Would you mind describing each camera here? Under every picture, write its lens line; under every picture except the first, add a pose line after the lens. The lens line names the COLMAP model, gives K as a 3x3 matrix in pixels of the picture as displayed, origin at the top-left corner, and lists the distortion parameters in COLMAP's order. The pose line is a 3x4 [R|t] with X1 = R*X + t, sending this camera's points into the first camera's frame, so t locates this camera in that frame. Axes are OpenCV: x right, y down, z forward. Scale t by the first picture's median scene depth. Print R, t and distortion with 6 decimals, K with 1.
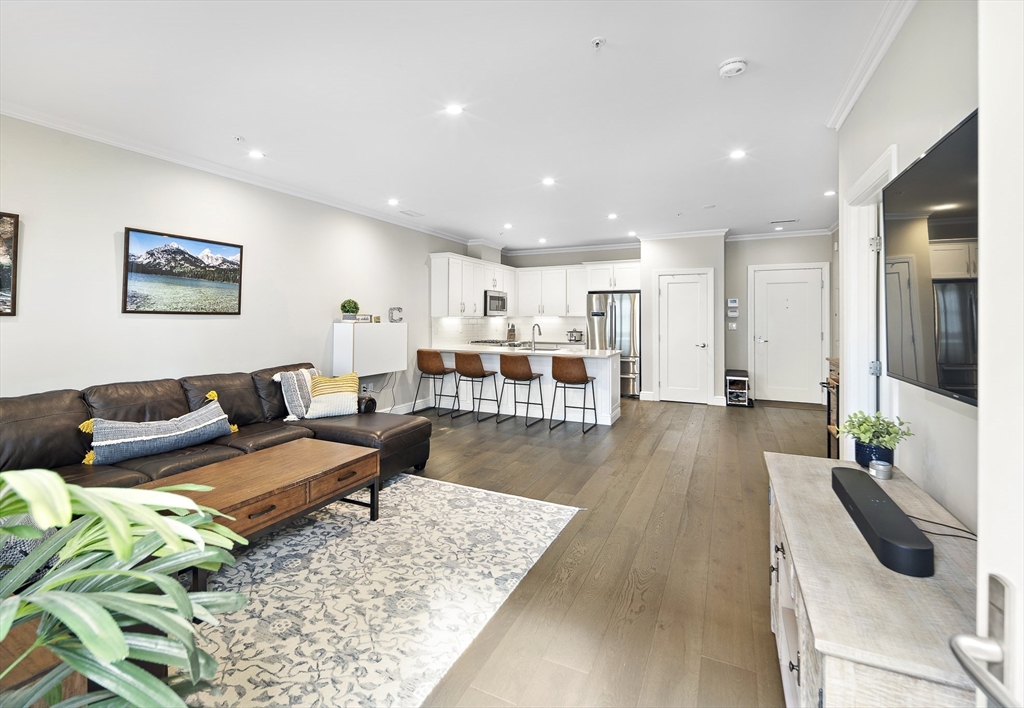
lens RADIAL K [[466.8, 0, 491.7], [0, 466.8, 318.5], [0, 0, 1]] dist [-0.002095, -0.000011]
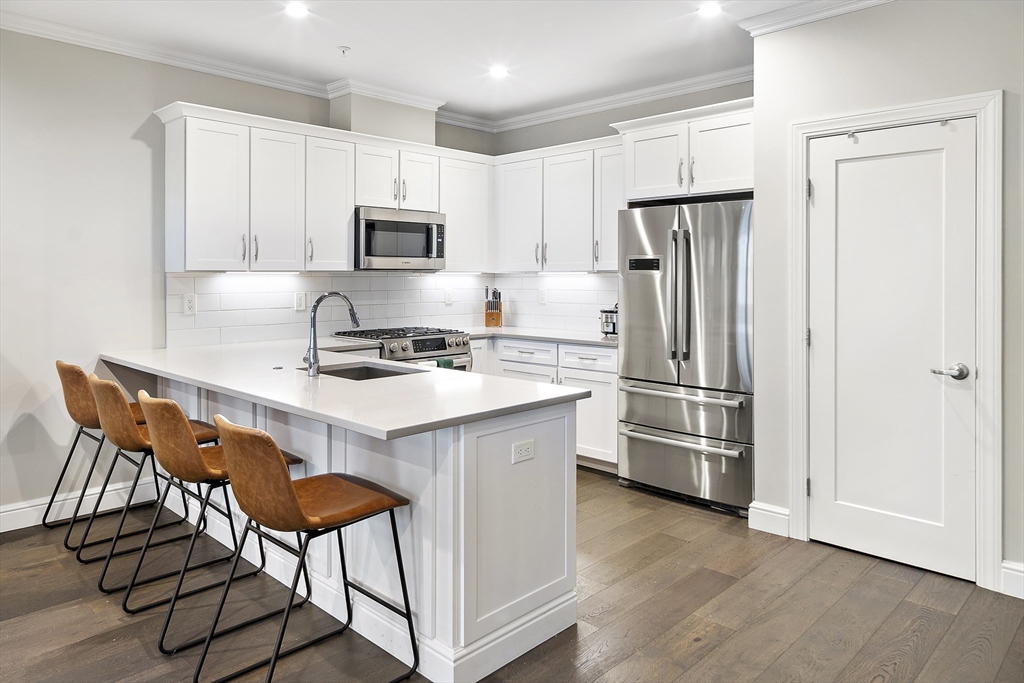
lens RADIAL K [[684.5, 0, 504.3], [0, 684.5, 274.7], [0, 0, 1]] dist [0.007504, -0.006122]
pose [[0.955280, 0.000573, -0.295701, 0.527445], [-0.001419, 0.999995, -0.002646, 0.000513], [0.295699, 0.002947, 0.955277, 0.882469]]
